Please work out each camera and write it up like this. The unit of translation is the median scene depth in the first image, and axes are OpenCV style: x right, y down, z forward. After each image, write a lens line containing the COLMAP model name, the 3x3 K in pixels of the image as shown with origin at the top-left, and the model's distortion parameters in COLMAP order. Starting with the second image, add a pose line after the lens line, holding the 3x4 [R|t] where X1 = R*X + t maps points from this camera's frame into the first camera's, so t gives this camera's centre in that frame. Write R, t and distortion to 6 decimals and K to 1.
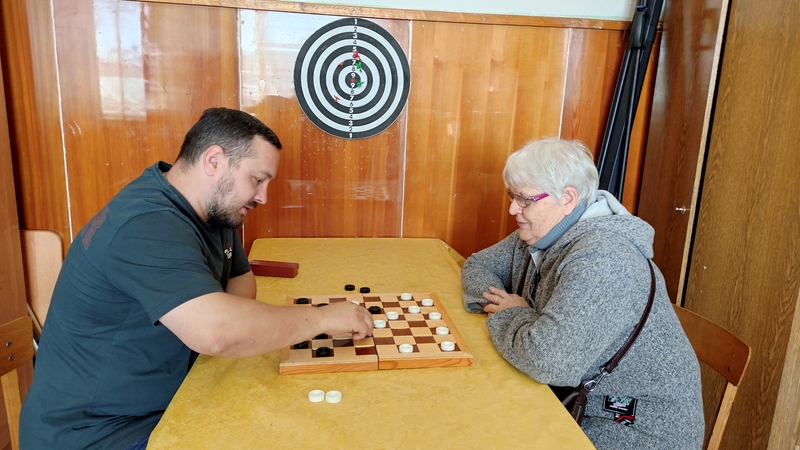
lens RADIAL K [[580.2, 0, 400.0], [0, 580.2, 225.0], [0, 0, 1]] dist [0.042826, -0.006174]
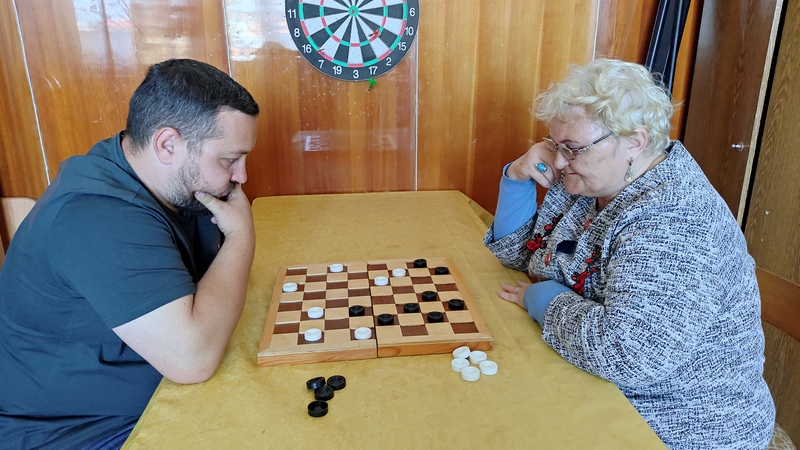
lens RADIAL K [[580.2, 0, 400.0], [0, 580.2, 225.0], [0, 0, 1]] dist [0.042826, -0.006174]
pose [[0.998996, -0.035579, -0.027237, 0.000220], [0.037796, 0.995597, 0.085774, -0.003879], [0.024066, -0.086717, 0.995942, 0.106665]]
